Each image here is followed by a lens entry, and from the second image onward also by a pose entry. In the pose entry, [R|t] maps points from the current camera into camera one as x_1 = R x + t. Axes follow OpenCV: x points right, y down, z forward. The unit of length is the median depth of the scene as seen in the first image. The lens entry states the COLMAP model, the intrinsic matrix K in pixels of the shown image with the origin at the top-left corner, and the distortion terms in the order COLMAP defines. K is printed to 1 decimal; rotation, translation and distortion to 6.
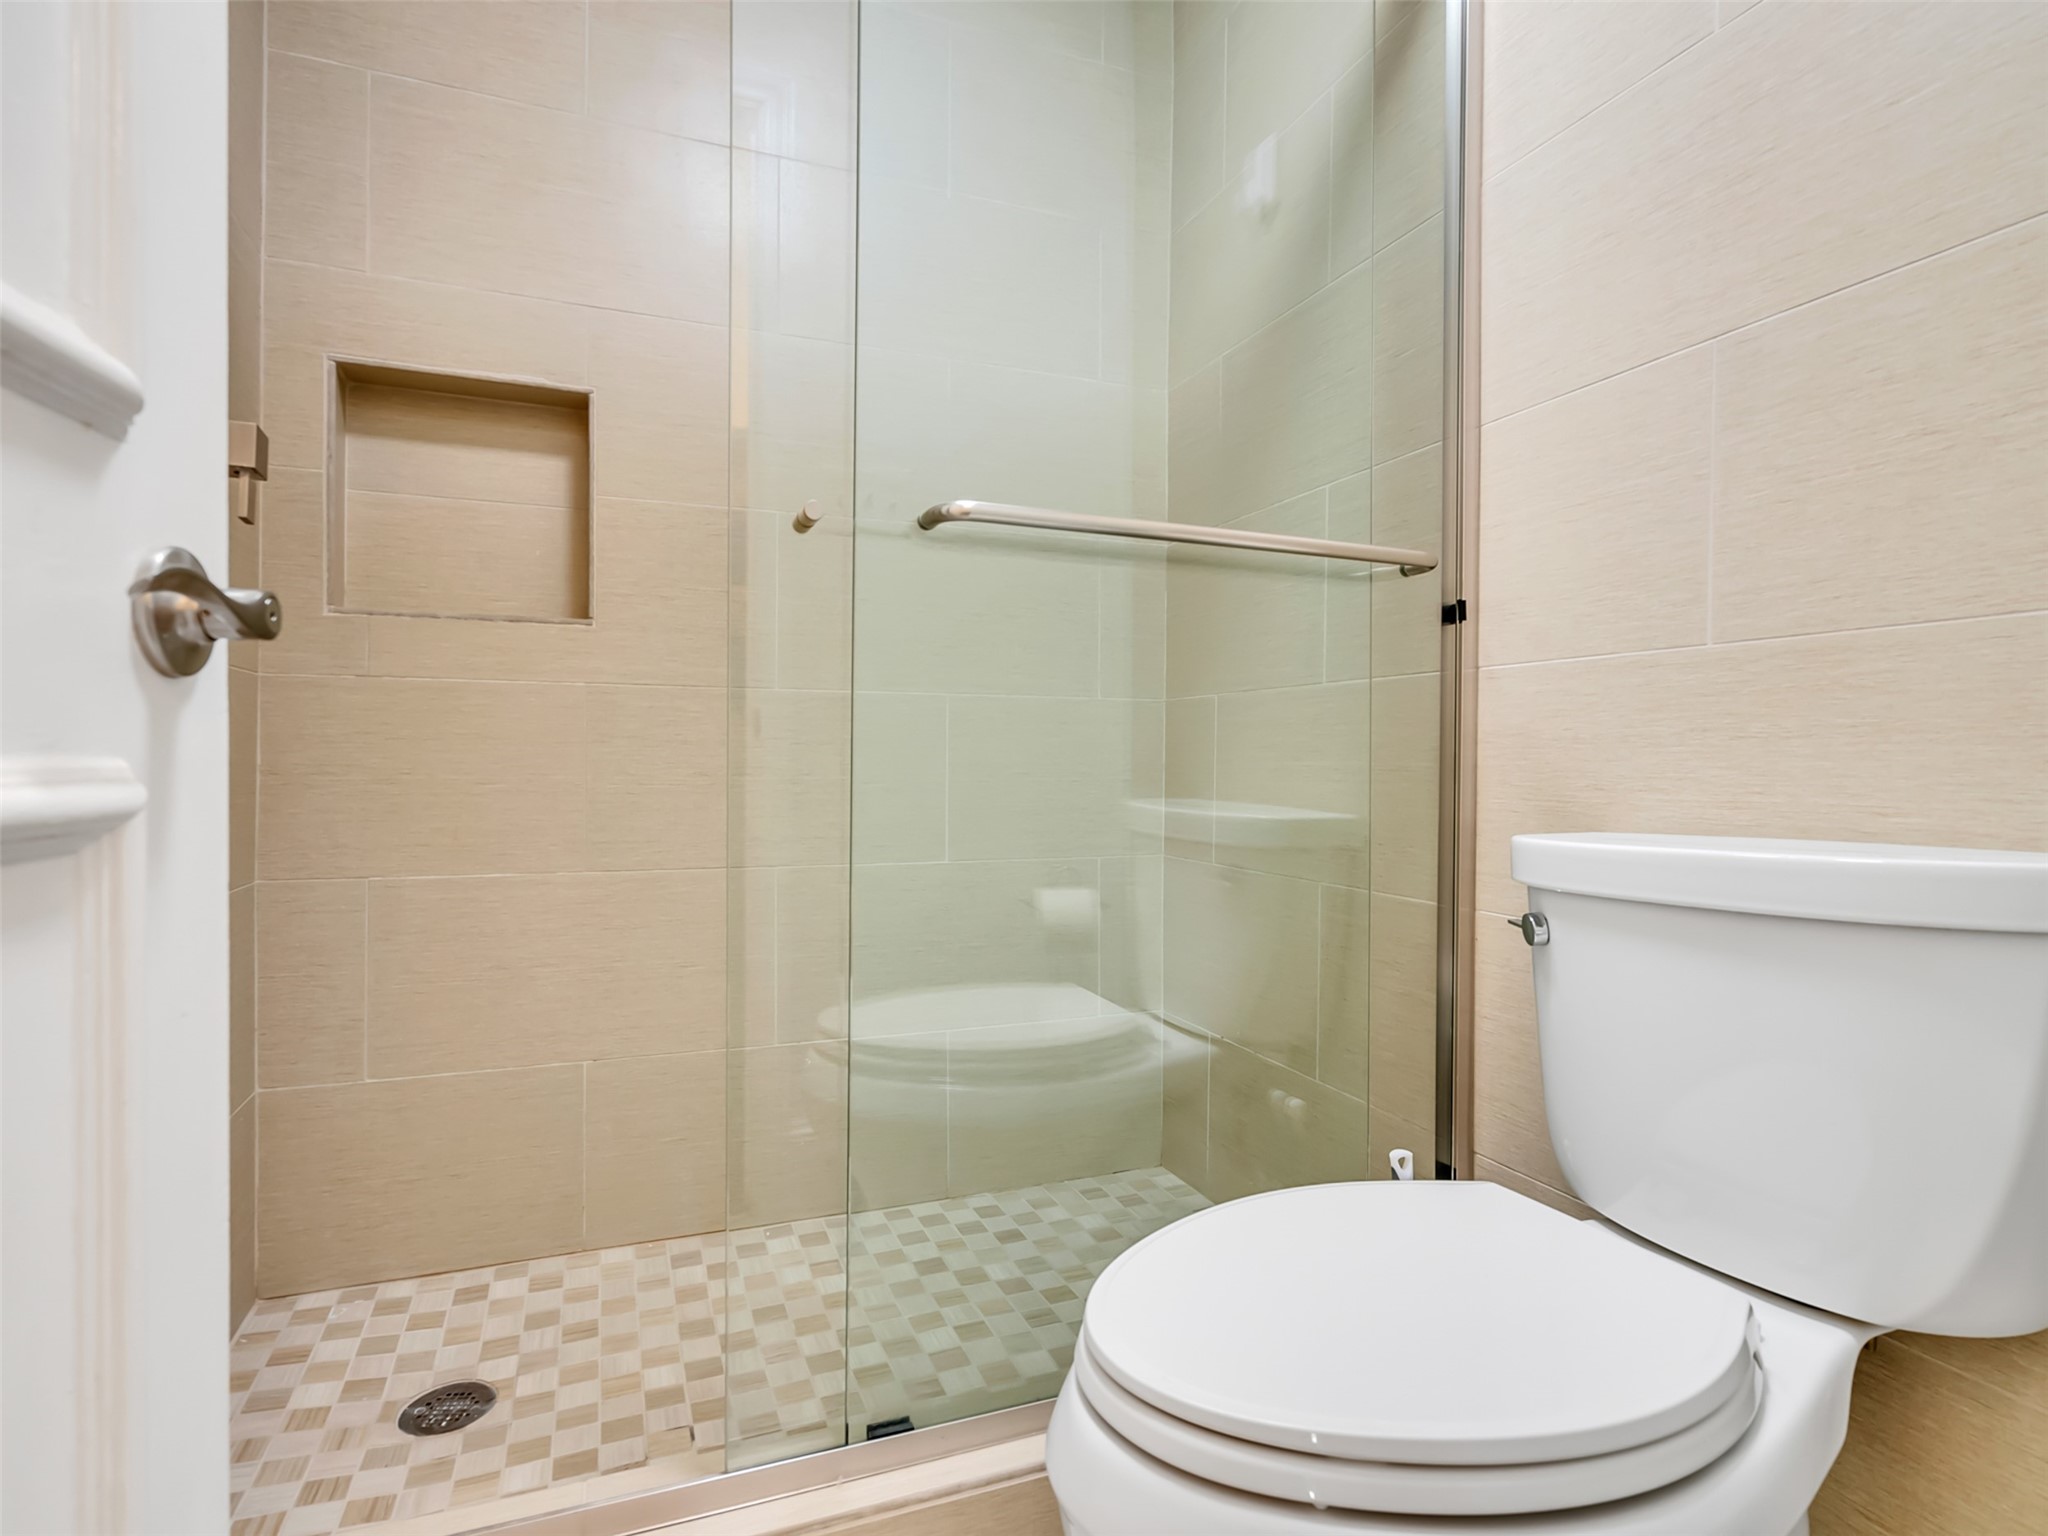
lens RADIAL K [[1053.0, 0, 1010.6], [0, 1053.0, 768.3], [0, 0, 1]] dist [-0.005643, 0.004410]
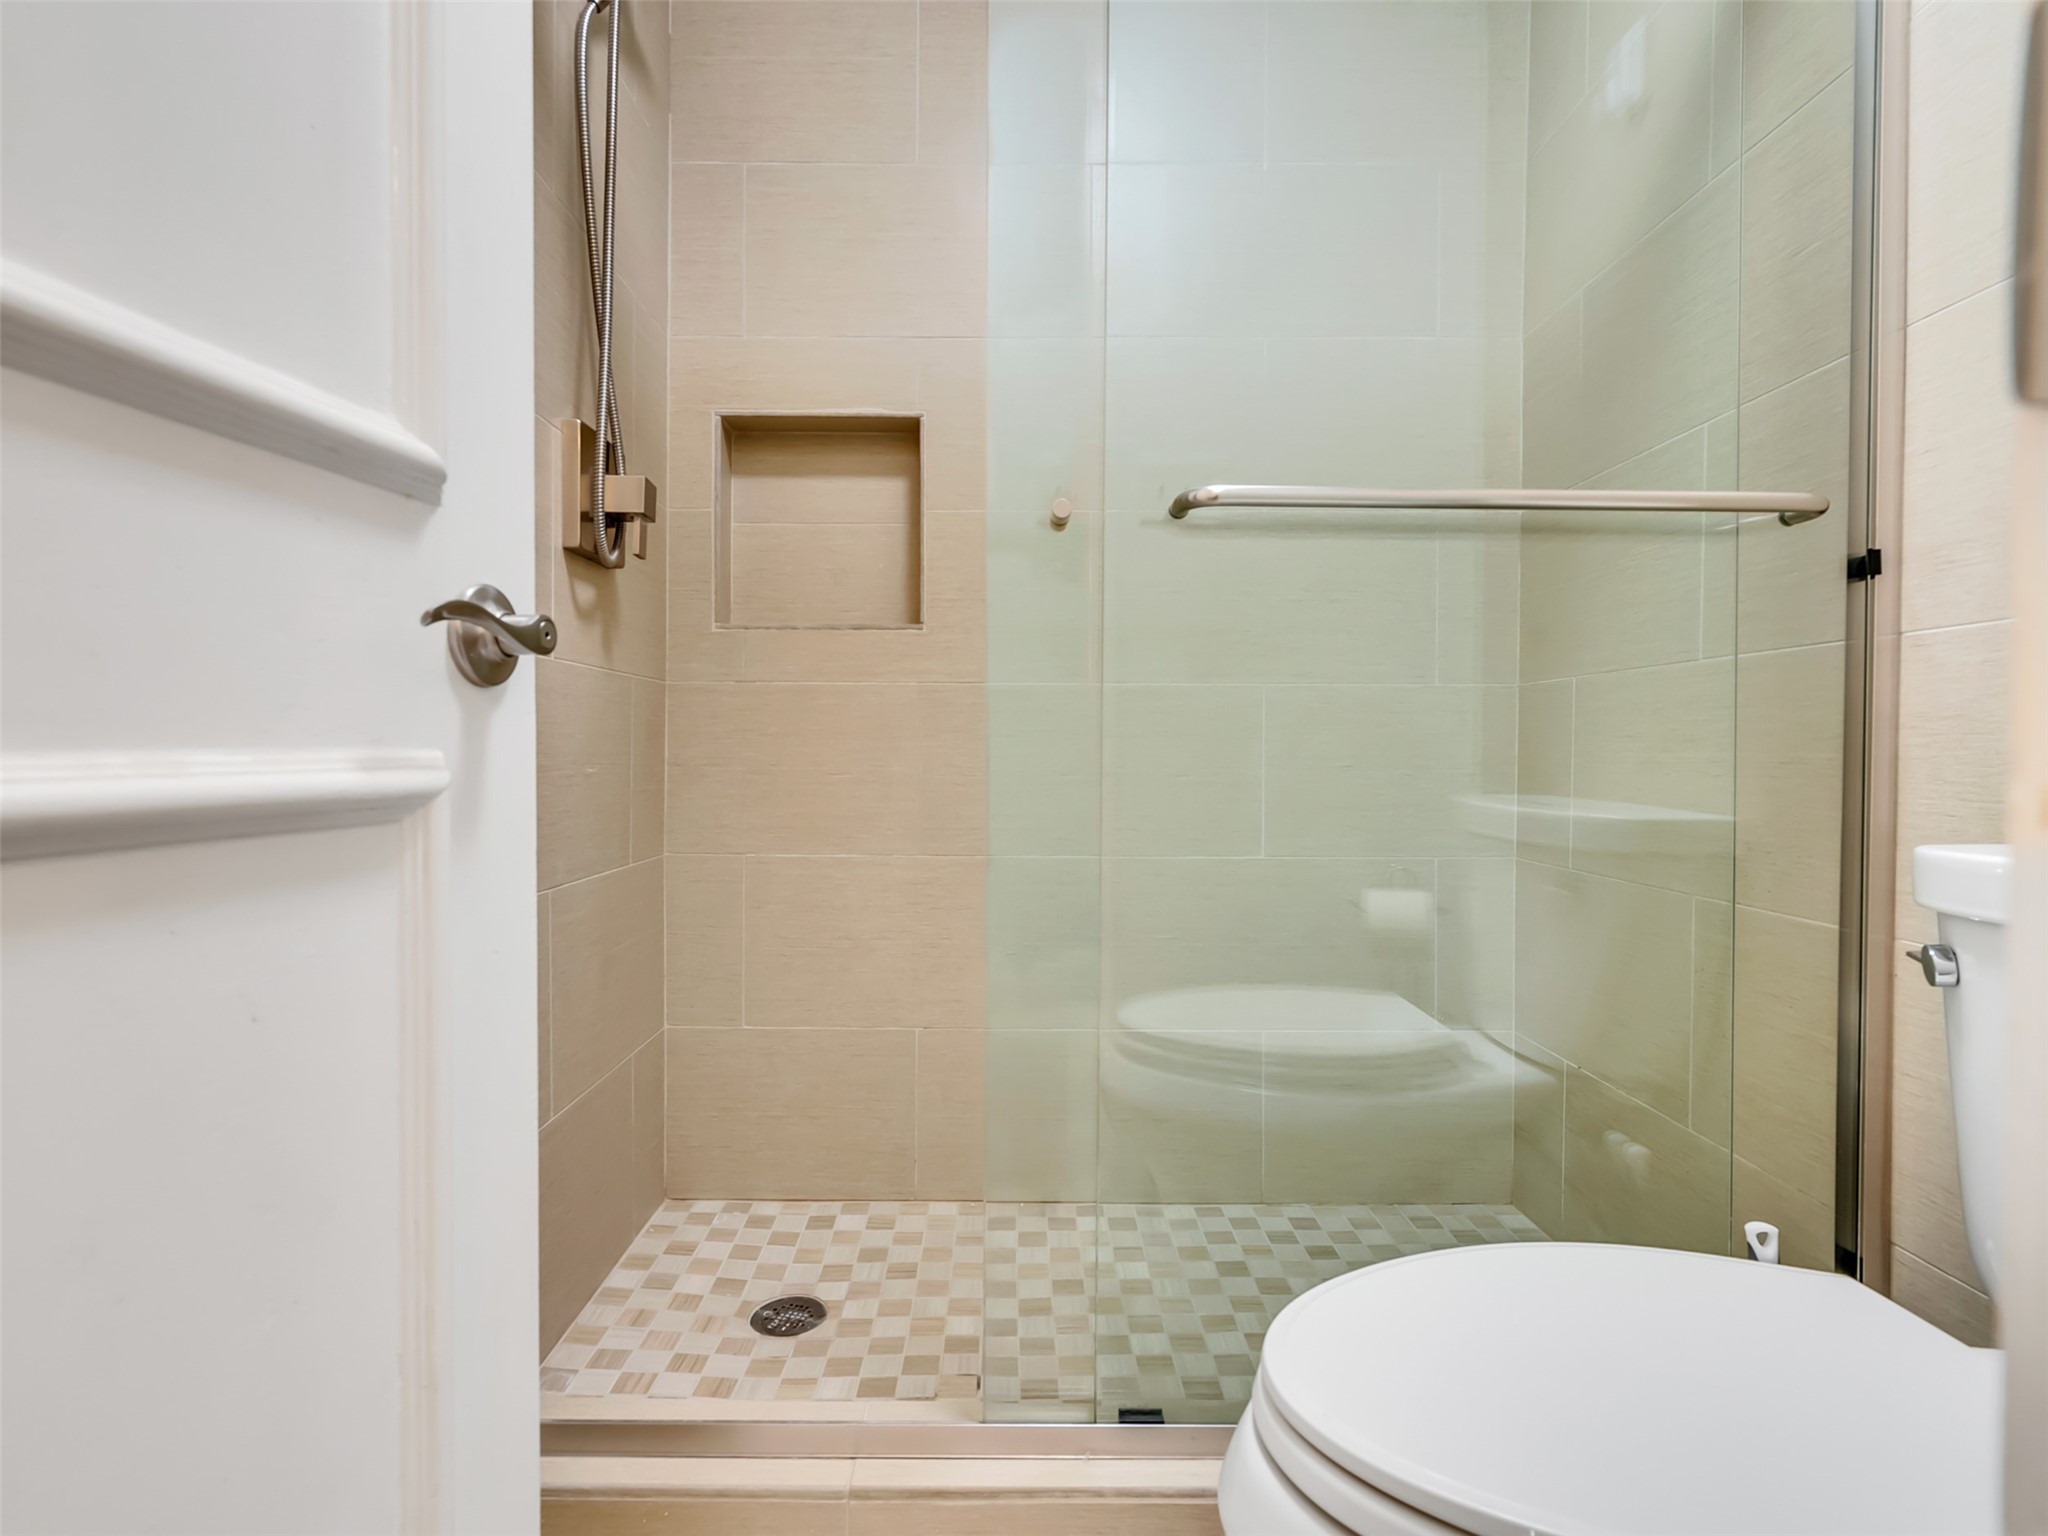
lens RADIAL K [[1053.0, 0, 1008.0], [0, 1053.0, 768.9], [0, 0, 1]] dist [-0.005643, 0.004410]
pose [[0.931788, 0.003169, -0.362990, 0.101705], [-0.000913, 0.999979, 0.006386, 0.001690], [0.363002, -0.005619, 0.931771, 0.016605]]
